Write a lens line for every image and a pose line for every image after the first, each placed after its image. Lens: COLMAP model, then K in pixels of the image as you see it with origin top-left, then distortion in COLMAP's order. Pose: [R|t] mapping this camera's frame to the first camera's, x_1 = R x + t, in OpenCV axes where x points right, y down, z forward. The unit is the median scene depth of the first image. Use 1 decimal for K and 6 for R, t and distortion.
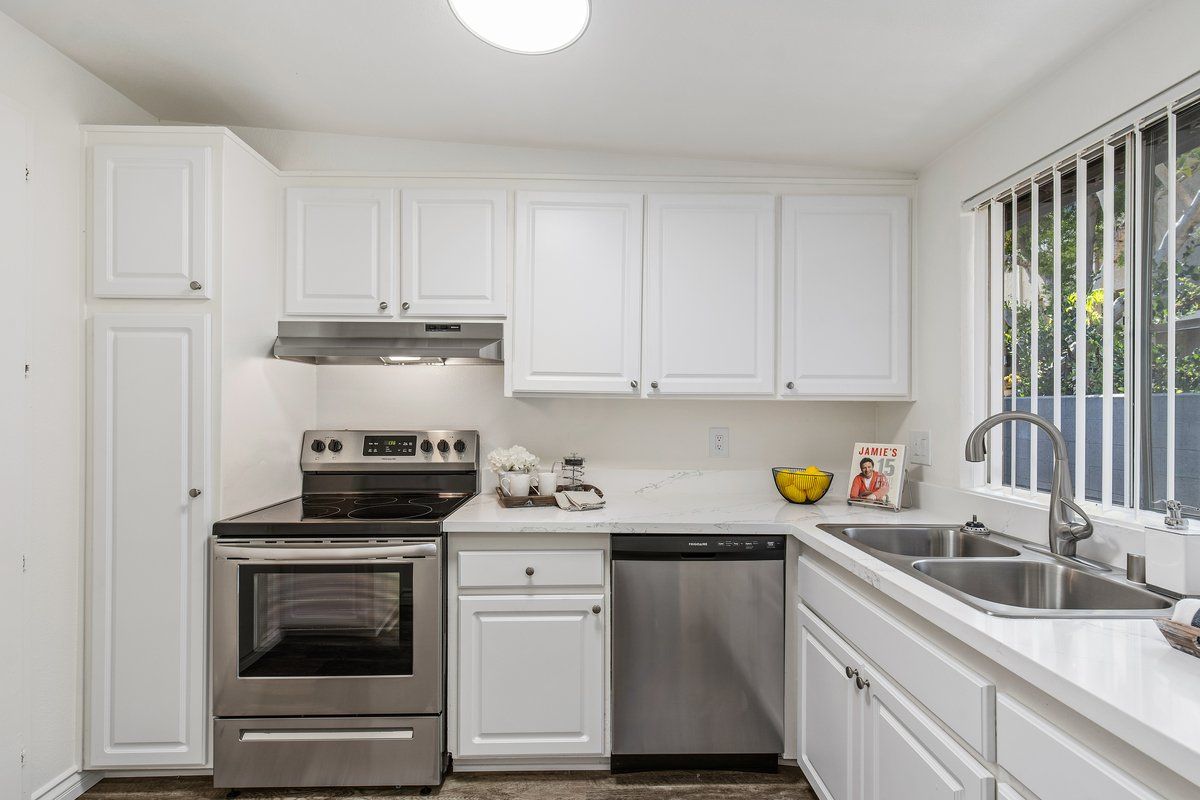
lens RADIAL K [[552.6, 0, 594.9], [0, 552.6, 406.9], [0, 0, 1]] dist [0.010416, -0.000604]
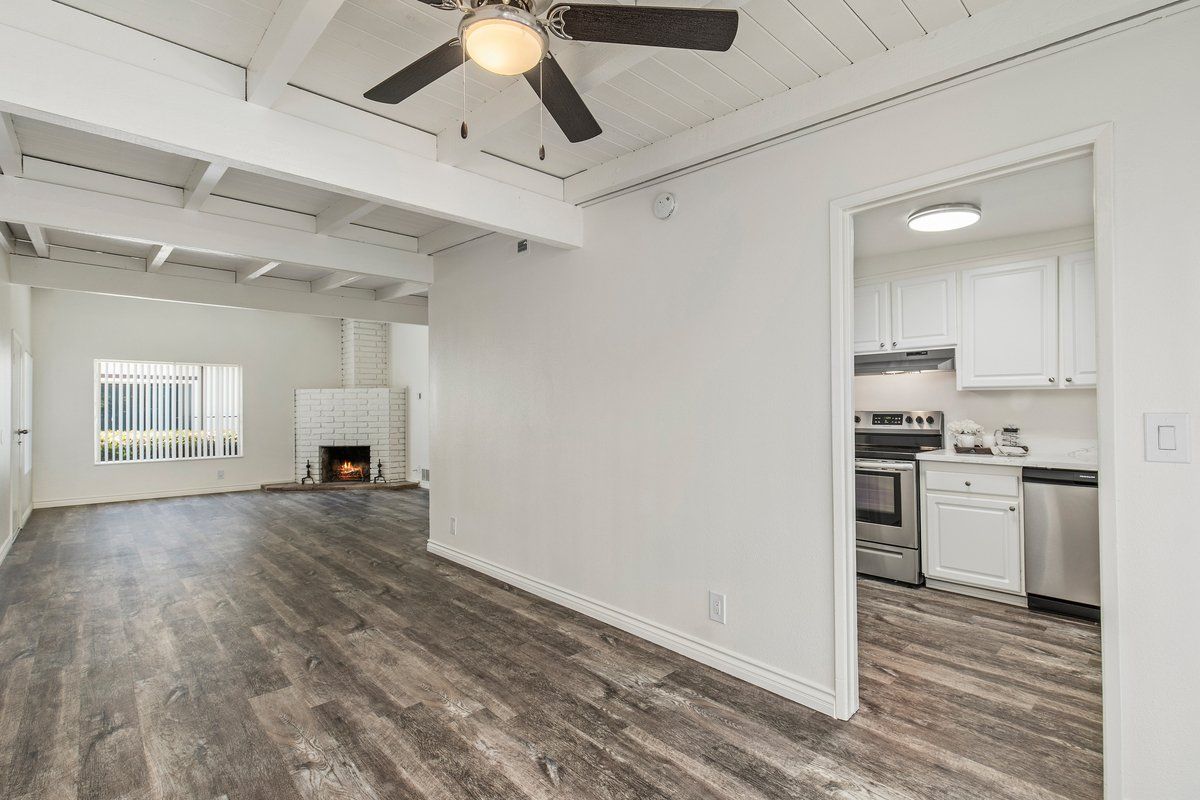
lens RADIAL K [[550.5, 0, 601.5], [0, 550.5, 401.2], [0, 0, 1]] dist [0.003560, -0.000347]
pose [[0.672804, -0.018298, -0.739595, 0.367018], [0.013734, 0.999831, -0.012243, 0.021209], [0.739693, -0.001920, 0.672941, -0.991659]]
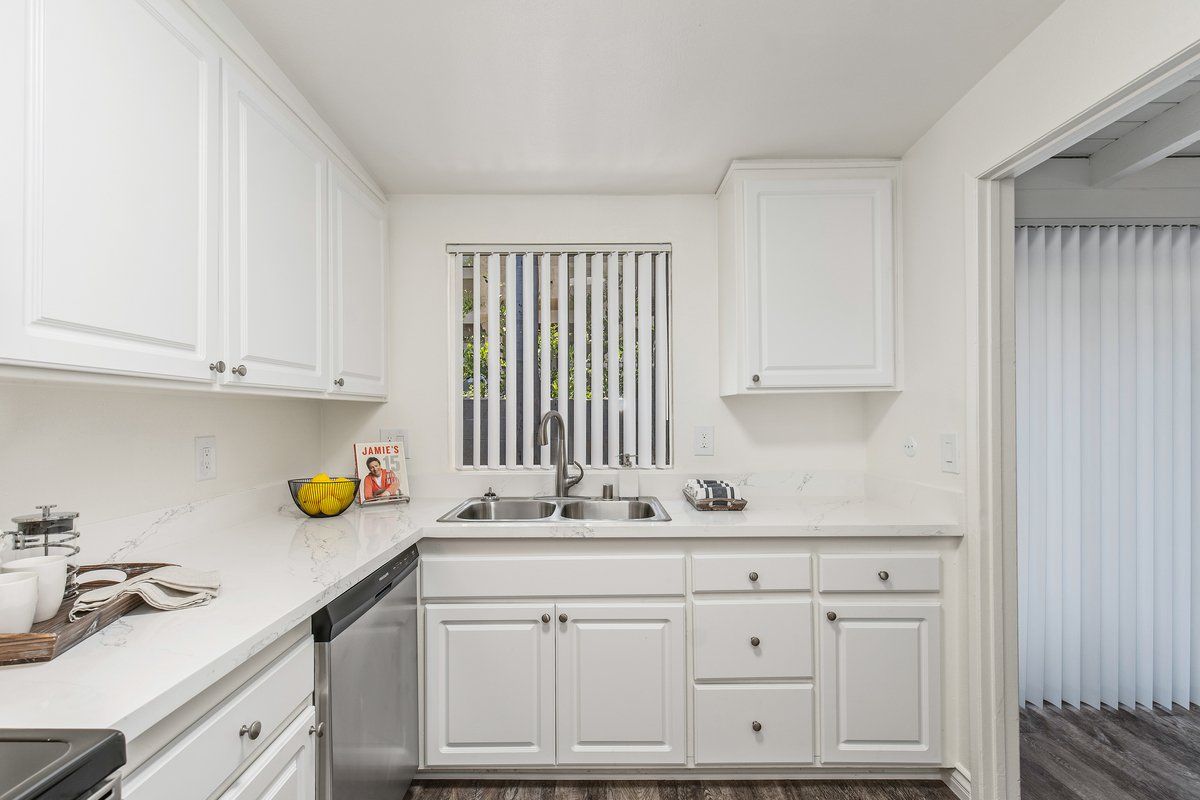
lens RADIAL K [[547.9, 0, 594.4], [0, 547.9, 409.2], [0, 0, 1]] dist [0.009111, -0.000043]
pose [[0.017600, 0.002874, 0.999841, -0.516390], [0.001427, 0.999995, -0.002899, 0.007279], [-0.999844, 0.001477, 0.017596, 0.581551]]
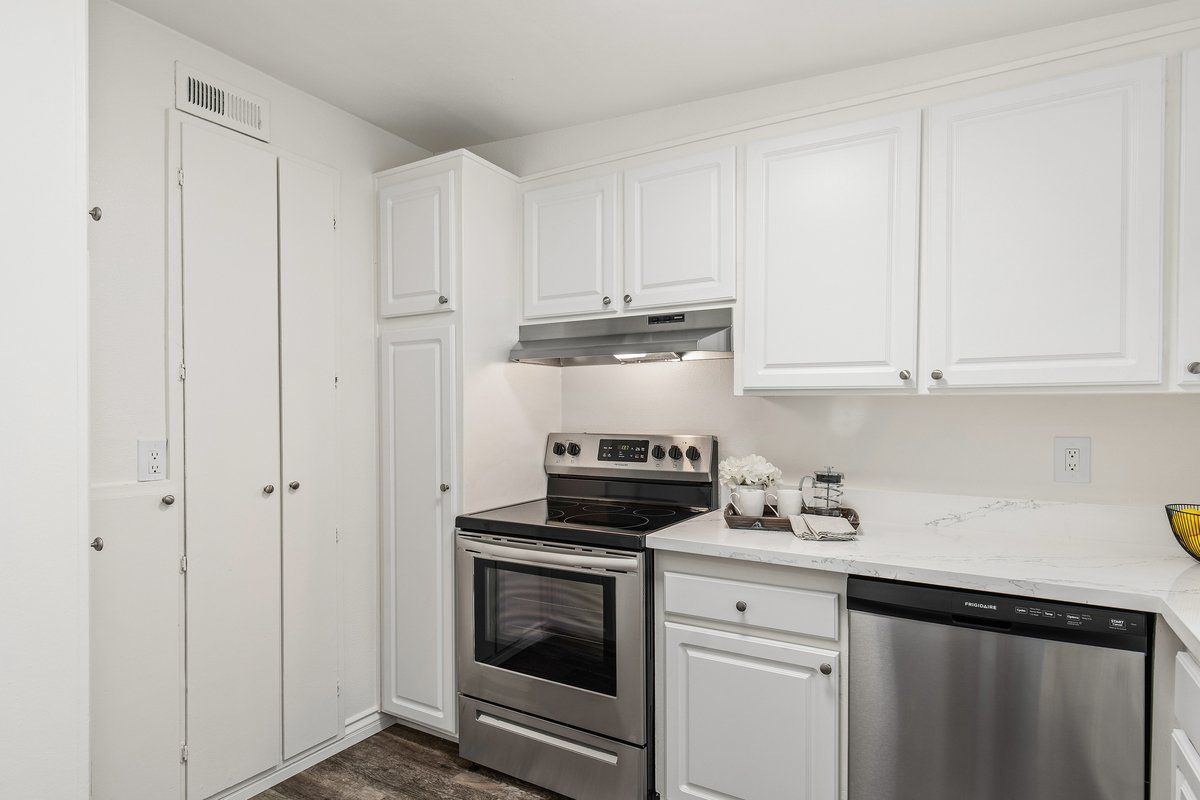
lens RADIAL K [[650.0, 0, 586.6], [0, 650.0, 420.2], [0, 0, 1]] dist [0.006222, -0.000319]
pose [[0.844776, 0.002149, -0.535115, 0.175596], [0.007343, 0.999851, 0.015607, 0.001661], [0.535069, -0.017114, 0.844635, 0.050796]]
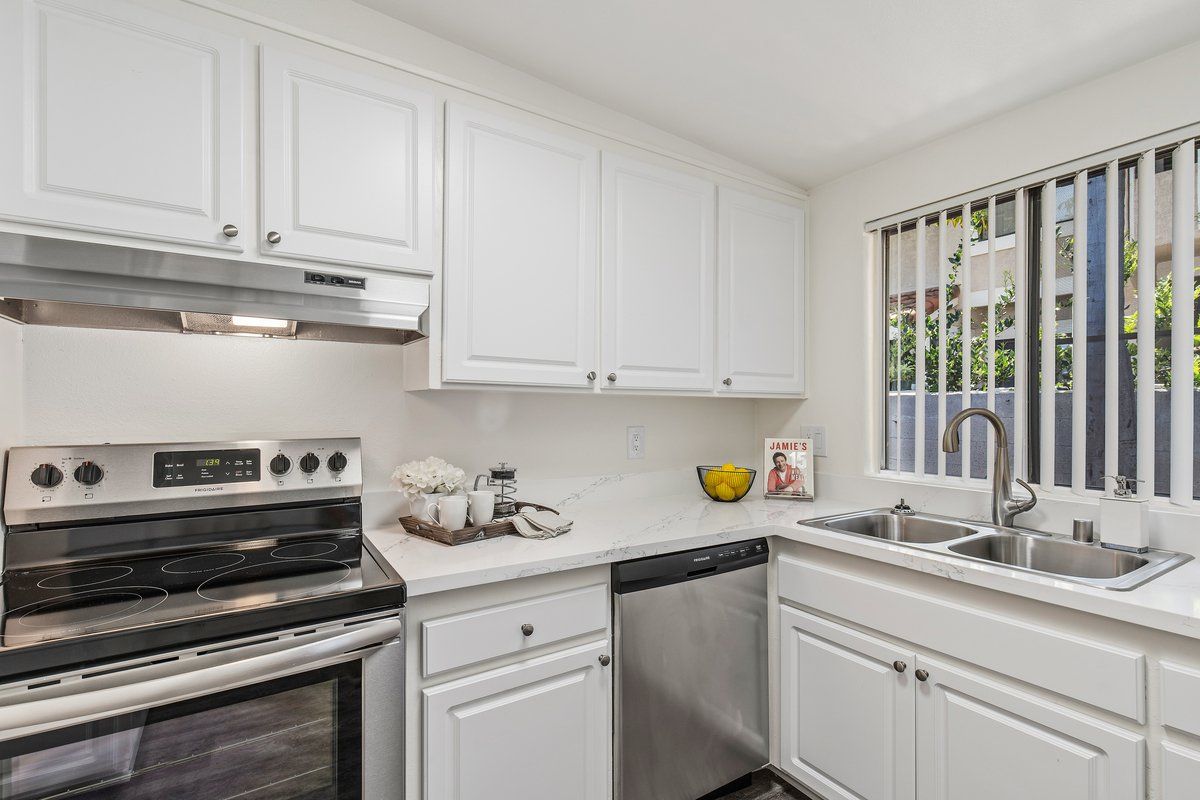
lens RADIAL K [[558.4, 0, 601.5], [0, 558.4, 407.3], [0, 0, 1]] dist [0.010613, -0.000395]
pose [[0.851547, -0.001613, 0.524276, -0.354936], [-0.000536, 0.999992, 0.003947, 0.002558], [-0.524278, -0.003642, 0.851539, 0.278259]]
